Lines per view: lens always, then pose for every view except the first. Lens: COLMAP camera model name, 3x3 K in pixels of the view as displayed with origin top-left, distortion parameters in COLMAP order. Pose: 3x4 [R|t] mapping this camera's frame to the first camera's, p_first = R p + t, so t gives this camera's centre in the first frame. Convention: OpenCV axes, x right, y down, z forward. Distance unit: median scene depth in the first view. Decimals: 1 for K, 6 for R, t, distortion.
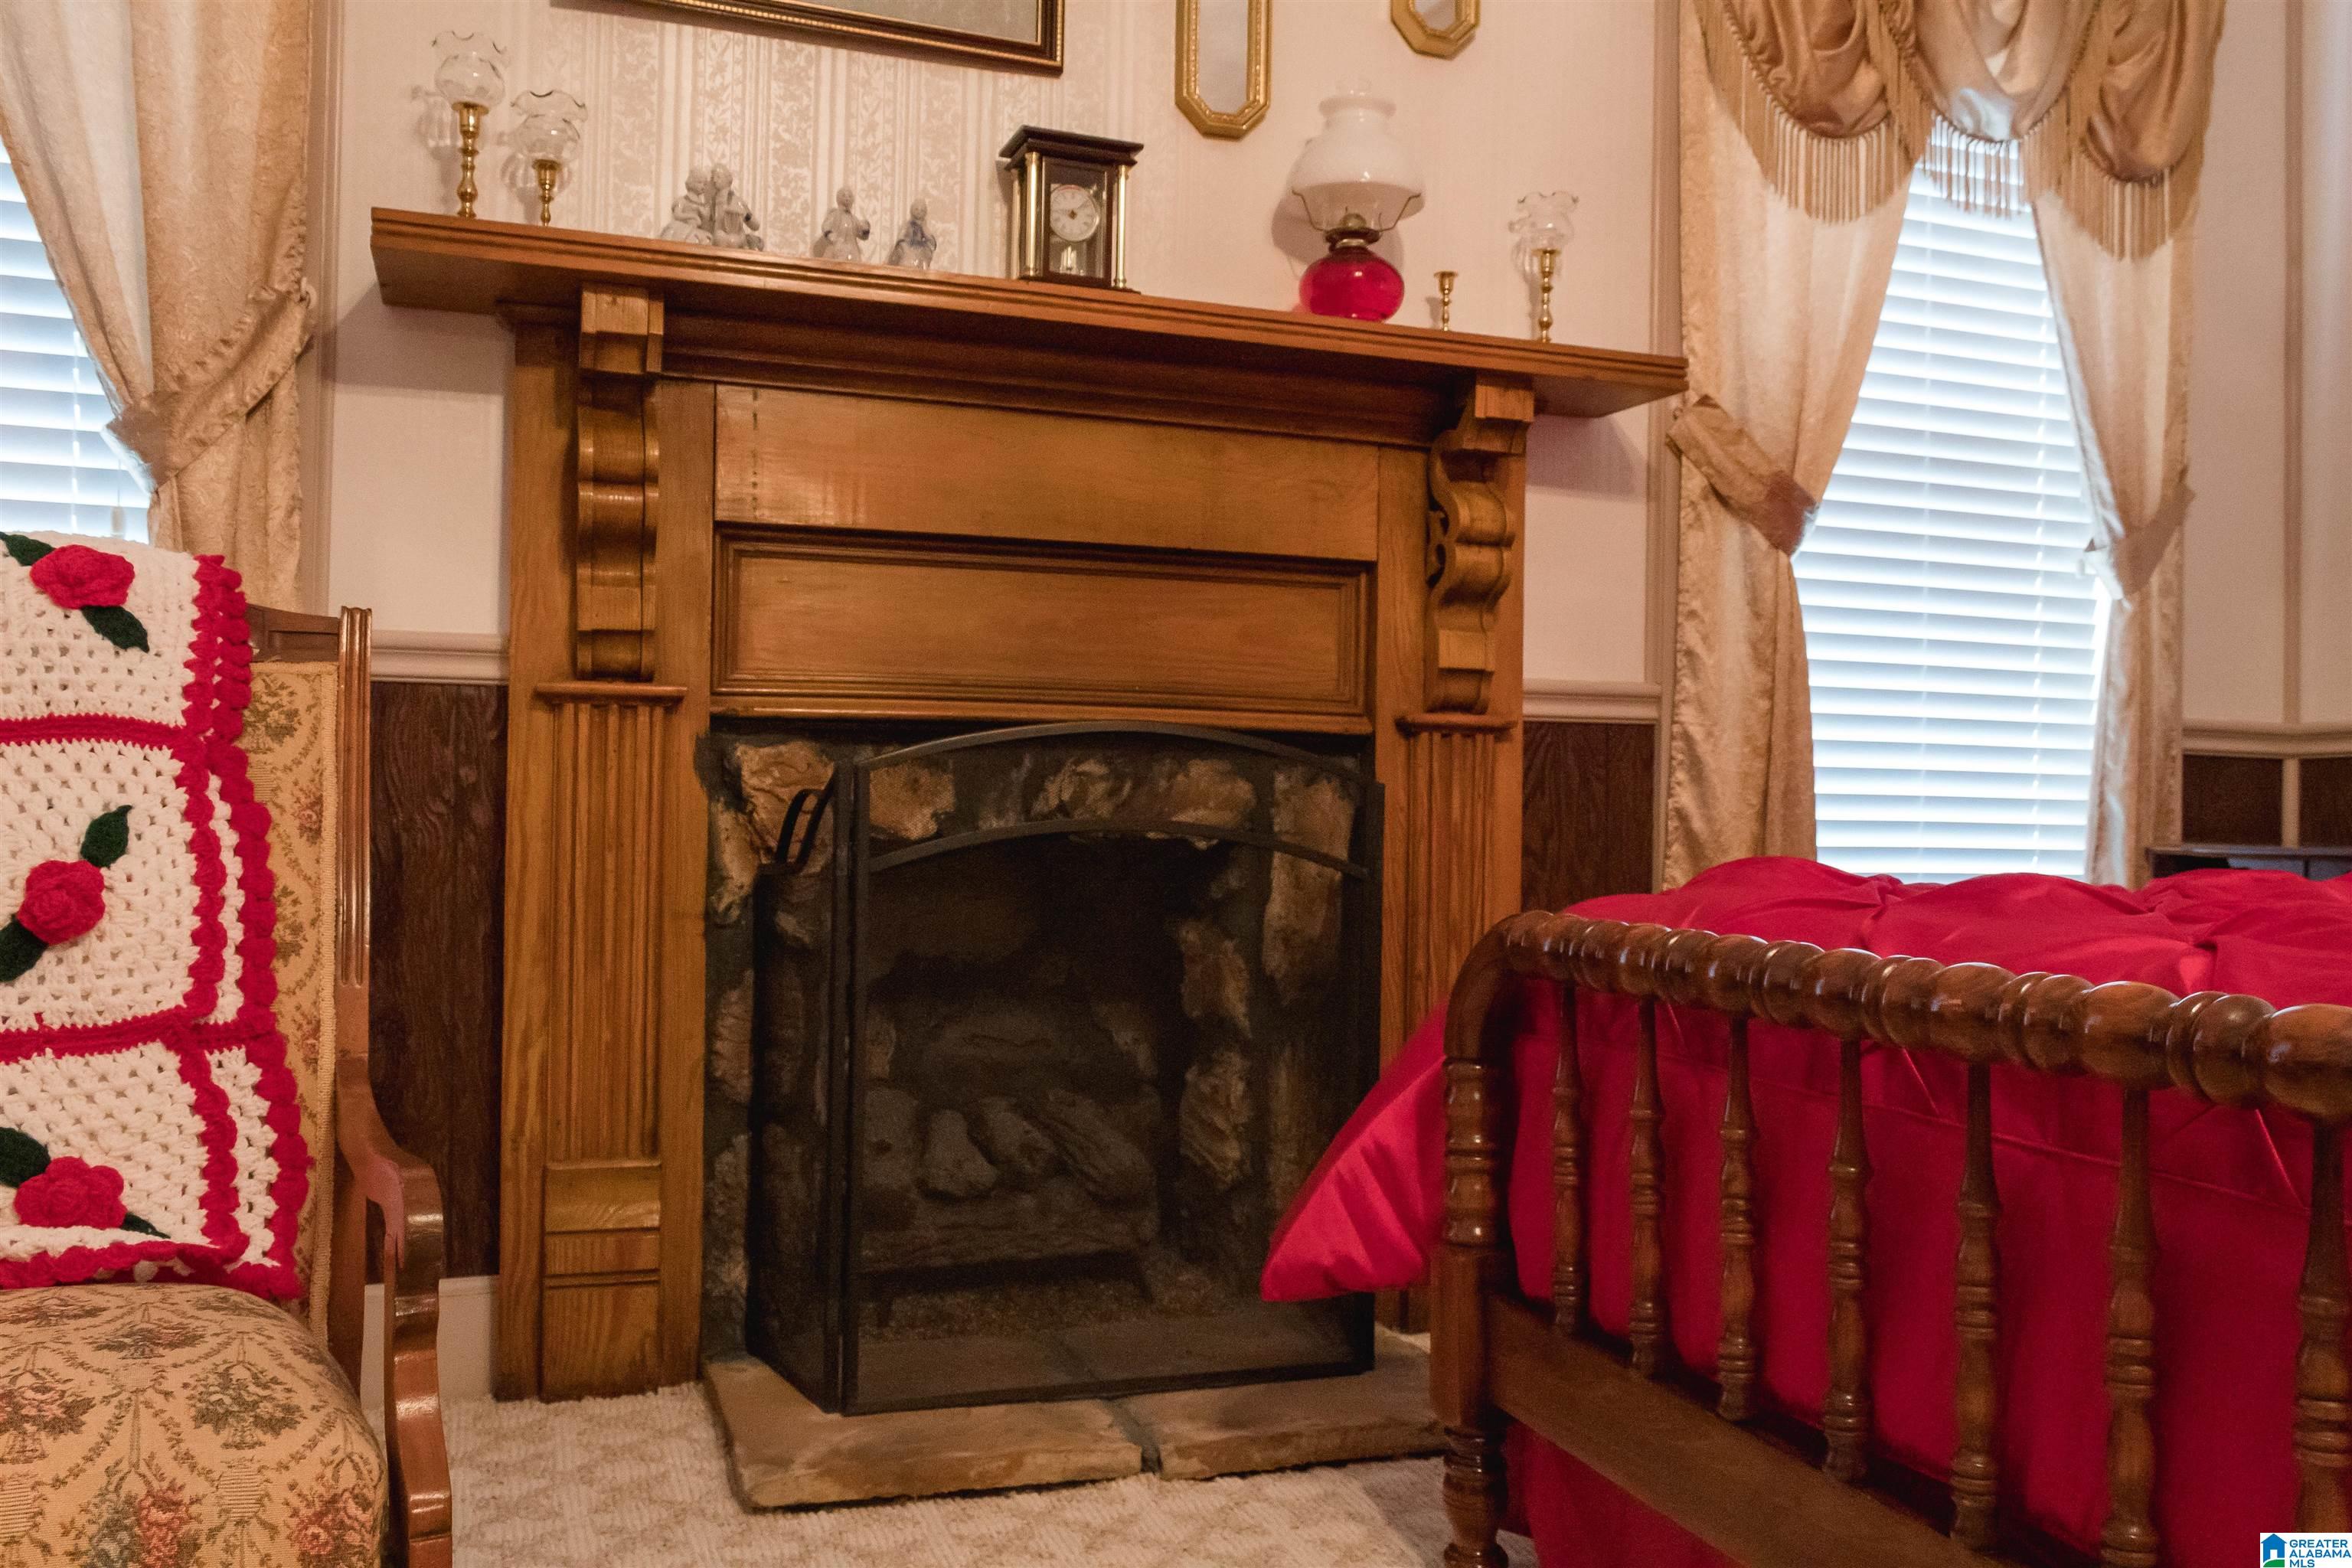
lens RADIAL K [[1913.1, 0, 1179.0], [0, 1913.1, 771.5], [0, 0, 1]] dist [0.002900, -0.014818]
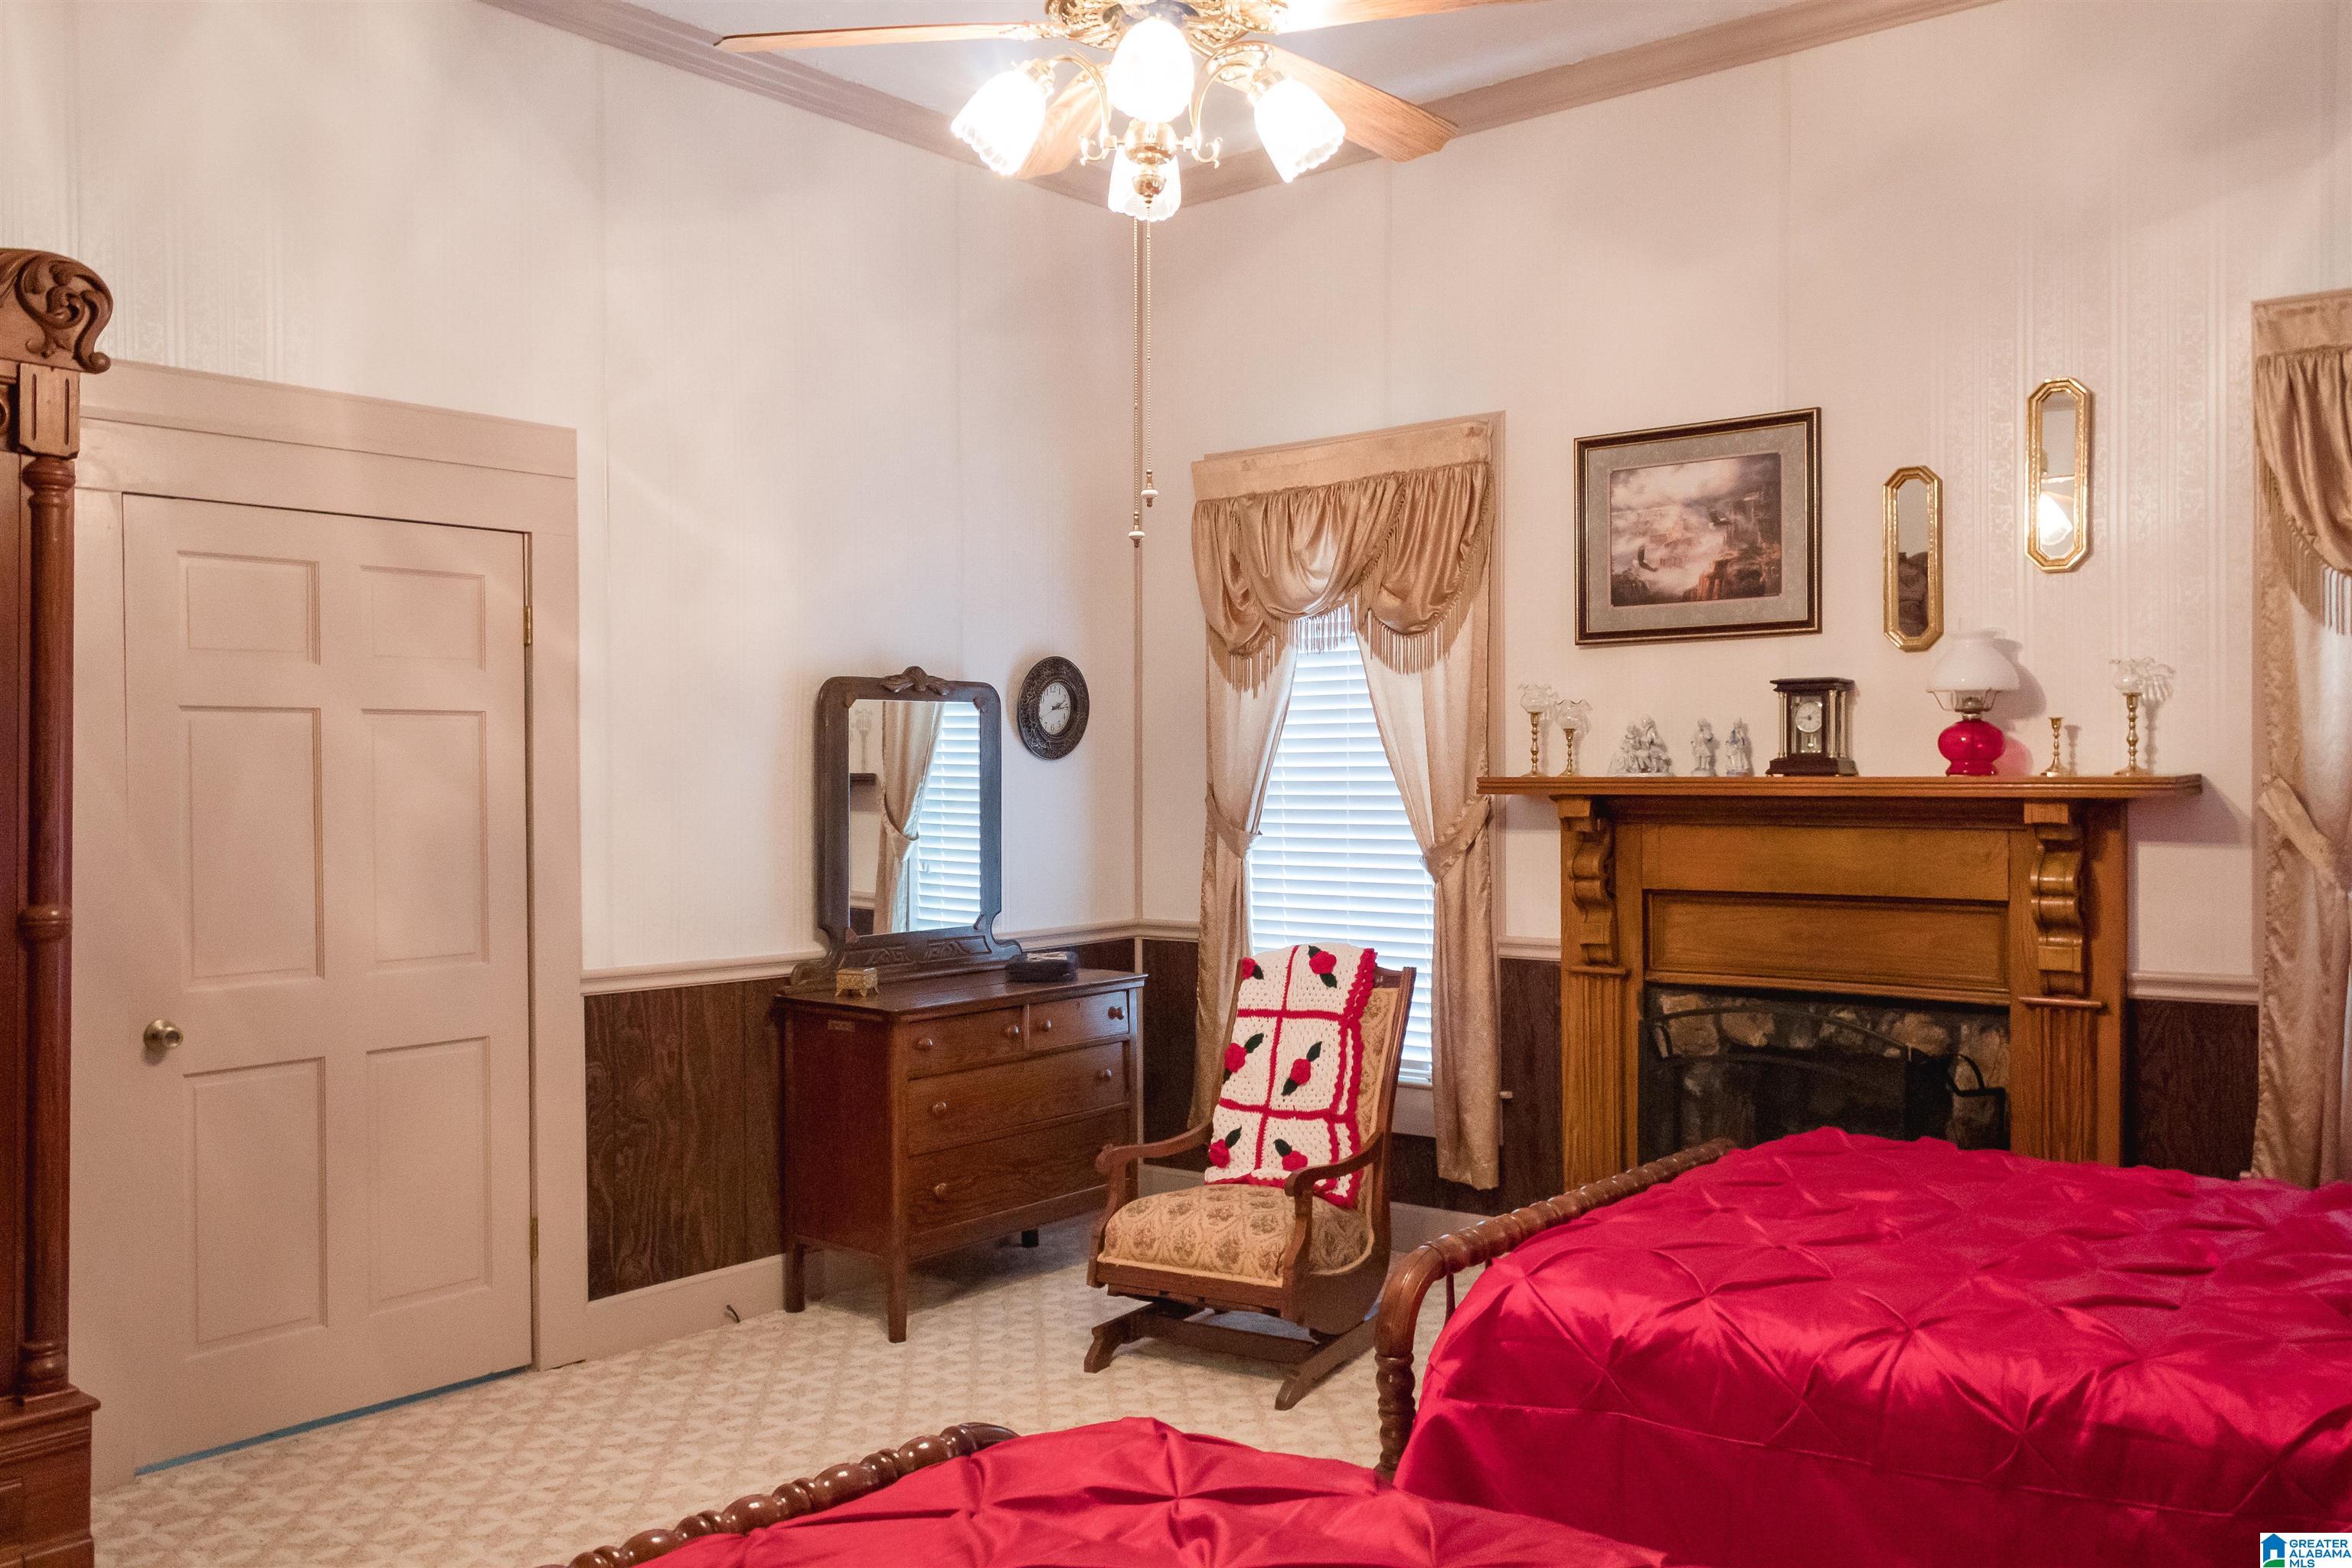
lens RADIAL K [[1913.1, 0, 1145.1], [0, 1913.1, 759.3], [0, 0, 1]] dist [0.002900, -0.014818]
pose [[0.495304, -0.027977, -0.868269, 1.206942], [0.034584, 0.999324, -0.012472, -0.244716], [0.868031, -0.023851, 0.495937, -0.470461]]
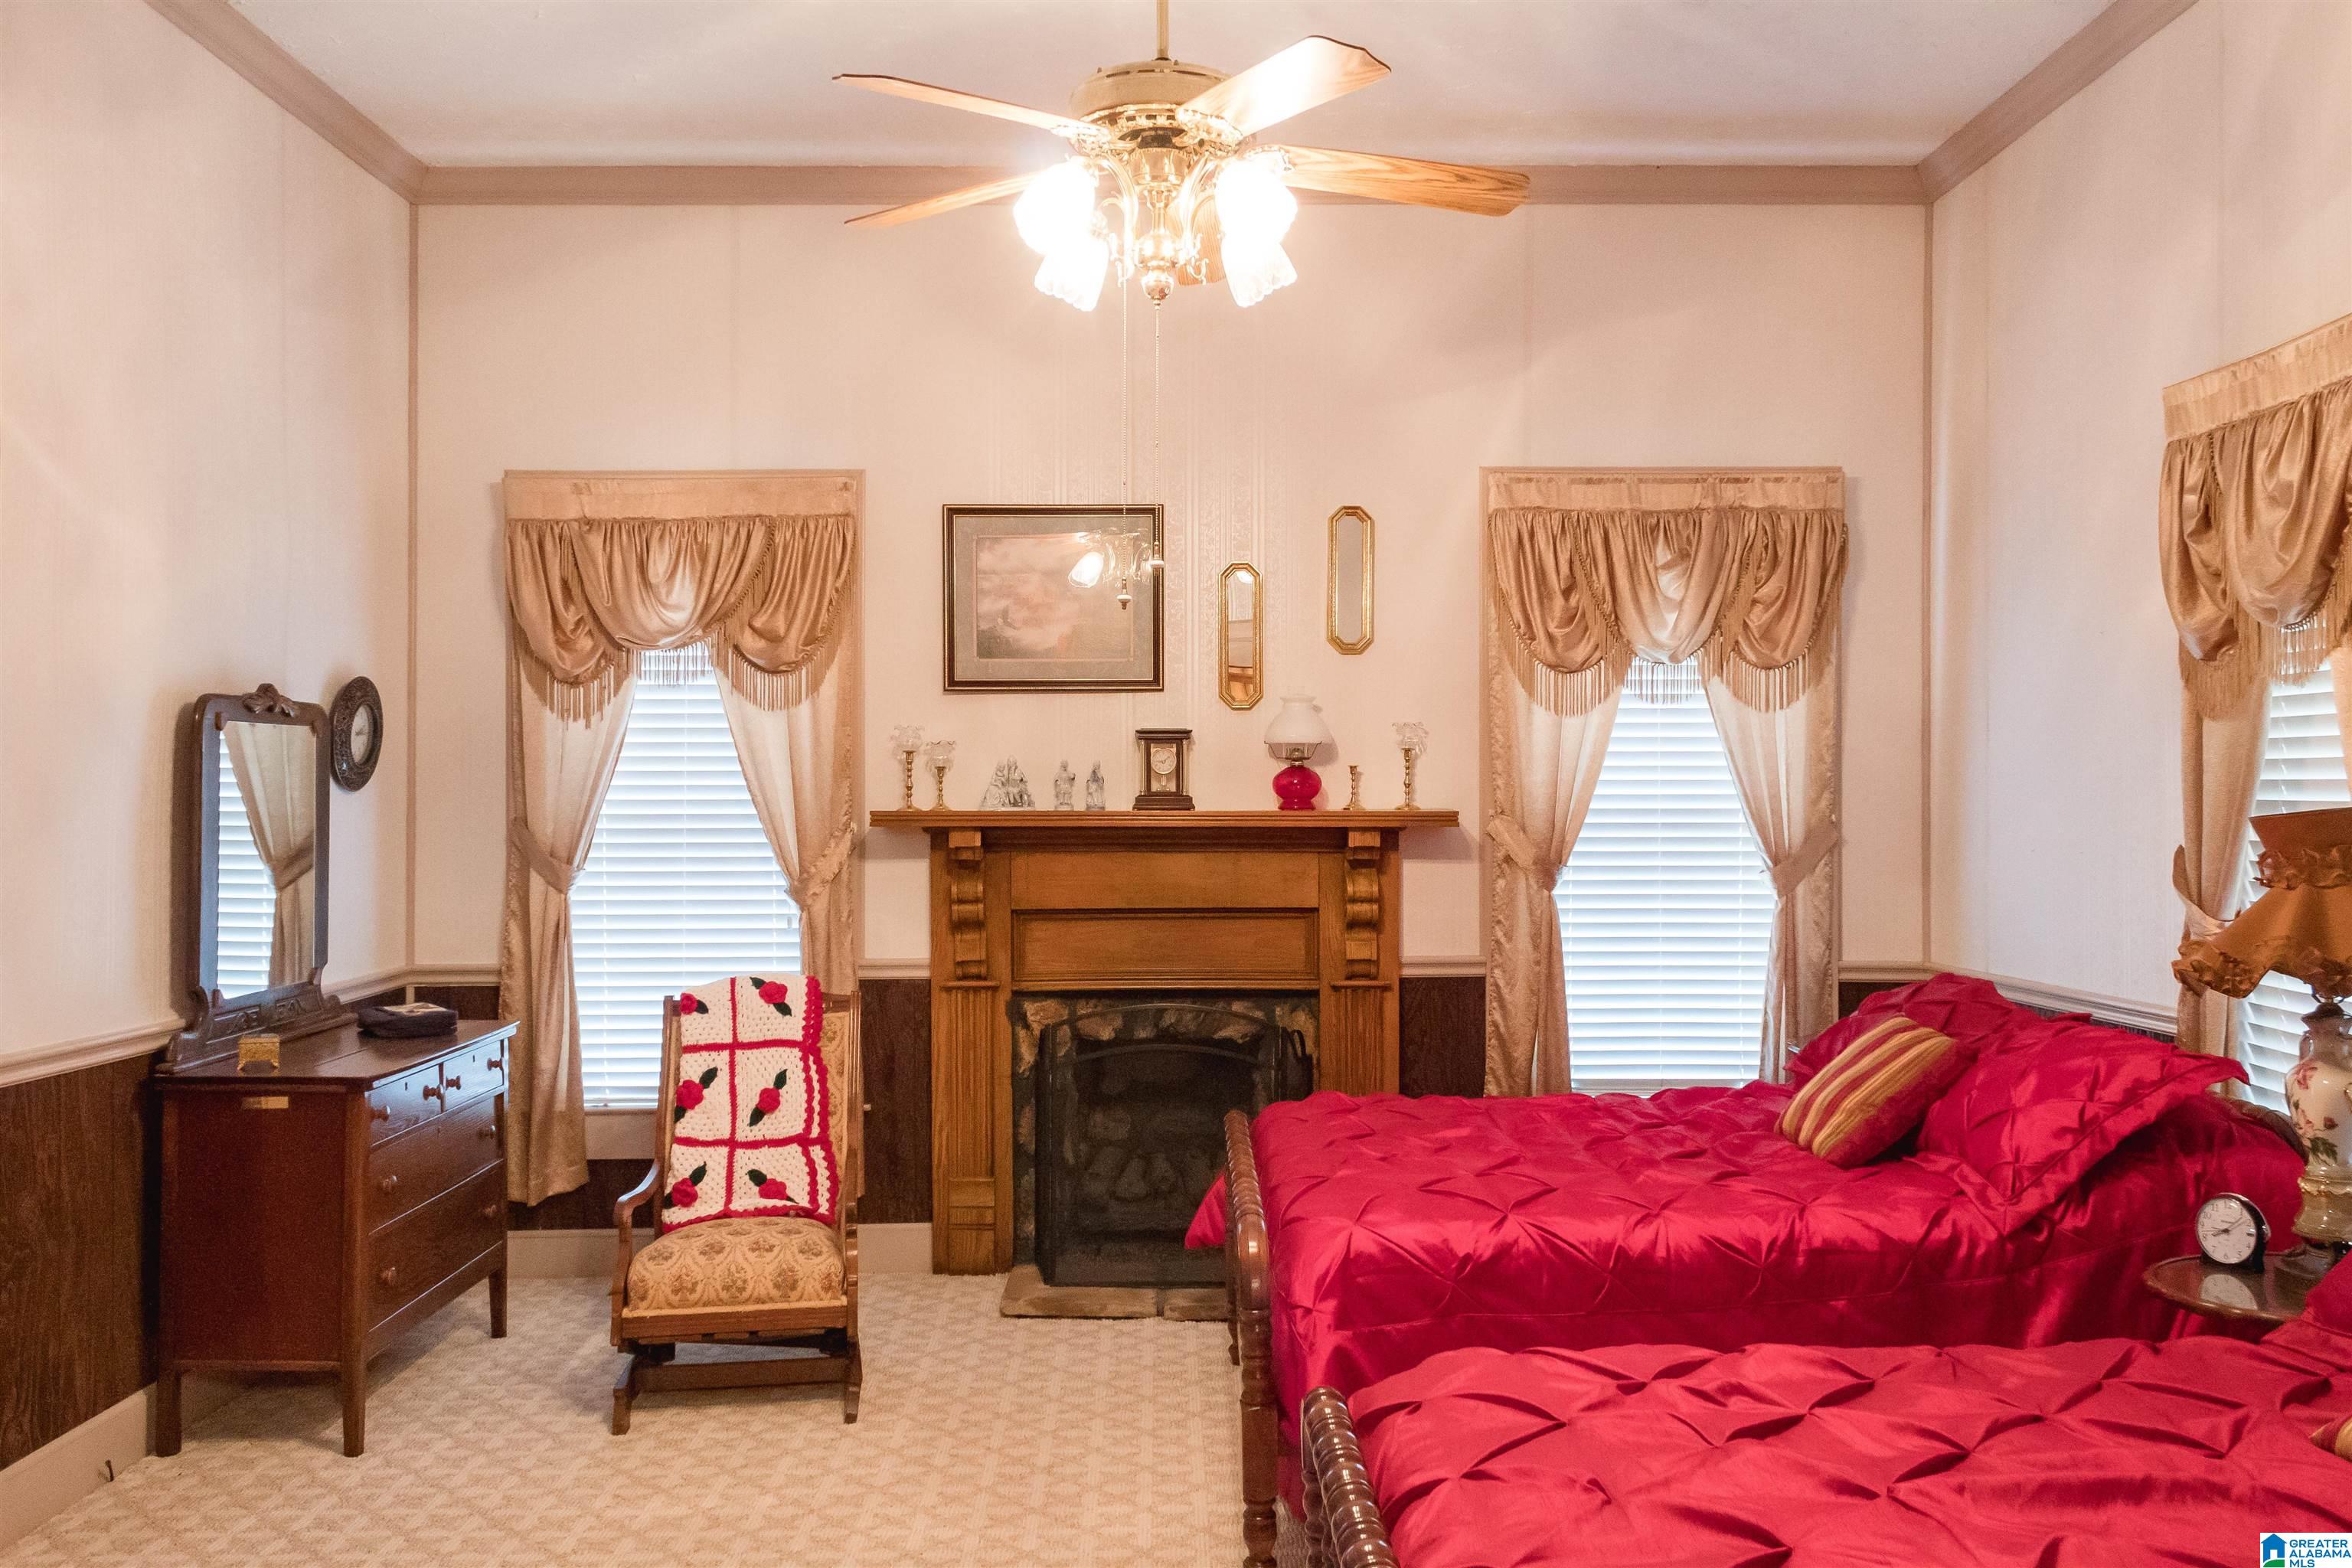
lens RADIAL K [[1913.1, 0, 1151.0], [0, 1913.1, 745.9], [0, 0, 1]] dist [0.002900, -0.014818]
pose [[0.939539, -0.027634, -0.341326, 0.676027], [0.026930, 0.999614, -0.006802, -0.288098], [0.341382, -0.002801, 0.939920, -1.075917]]
